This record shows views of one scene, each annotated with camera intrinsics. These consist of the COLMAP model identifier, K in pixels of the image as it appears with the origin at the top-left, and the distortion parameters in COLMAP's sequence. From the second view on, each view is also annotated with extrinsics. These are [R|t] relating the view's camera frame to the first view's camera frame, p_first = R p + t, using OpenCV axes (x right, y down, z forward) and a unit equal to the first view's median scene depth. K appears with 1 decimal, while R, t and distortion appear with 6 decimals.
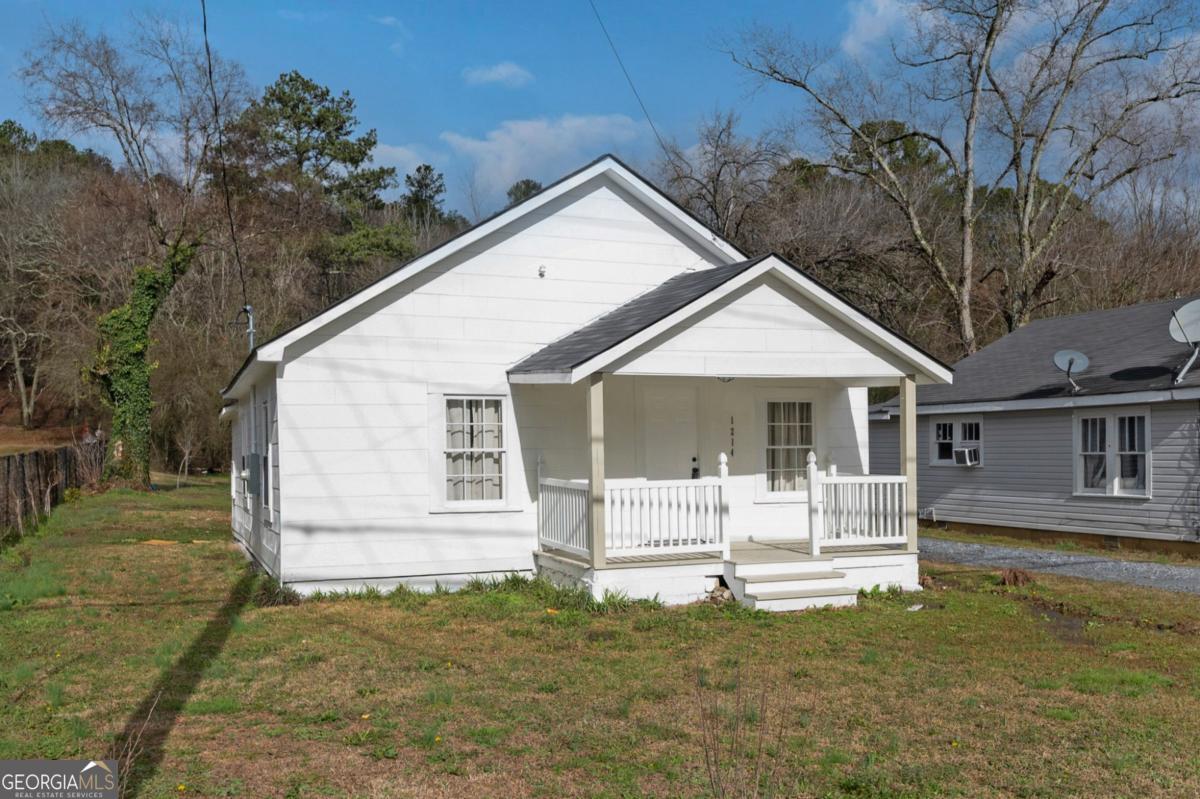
lens RADIAL K [[1117.4, 0, 600.1], [0, 1117.4, 406.7], [0, 0, 1]] dist [0.004374, 0.000000]
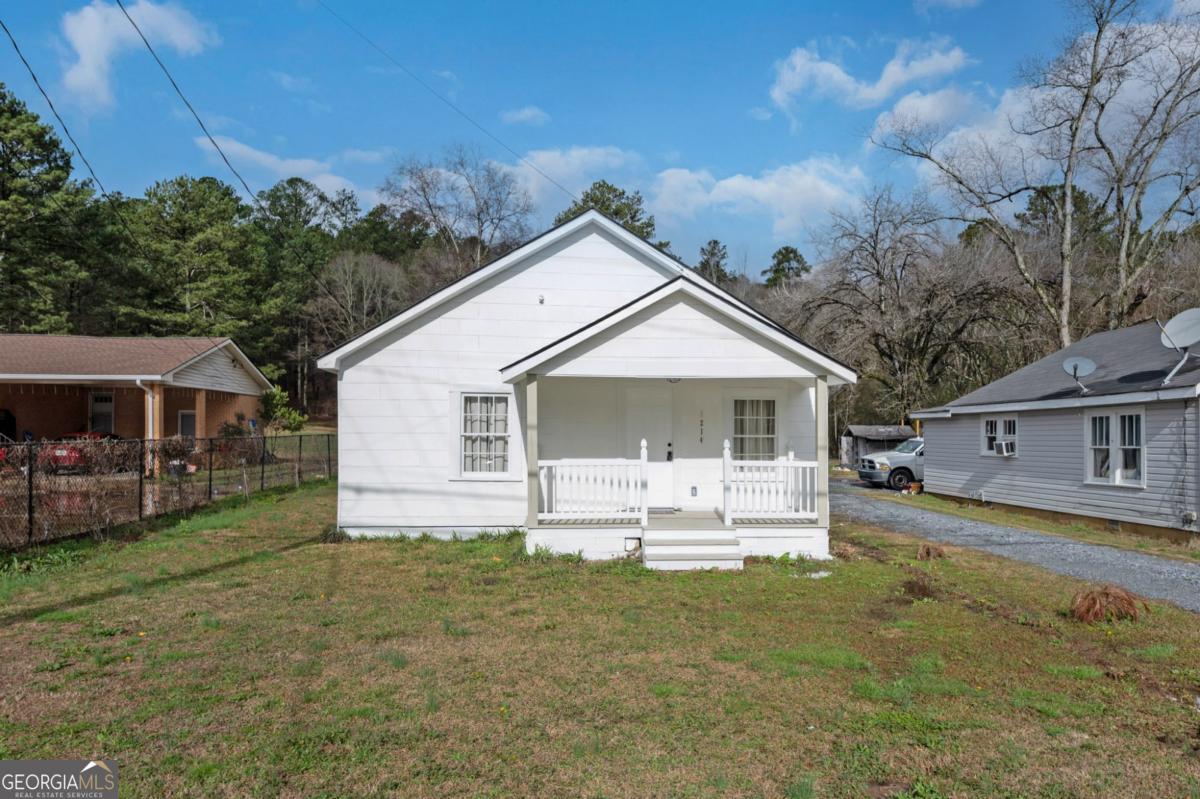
lens RADIAL K [[785.6, 0, 592.6], [0, 785.6, 397.1], [0, 0, 1]] dist [-0.000457, 0.002756]
pose [[0.959962, 0.001408, -0.280126, 0.268114], [-0.005134, 0.999908, -0.012565, 0.005307], [0.280082, 0.013500, 0.959881, 0.131080]]
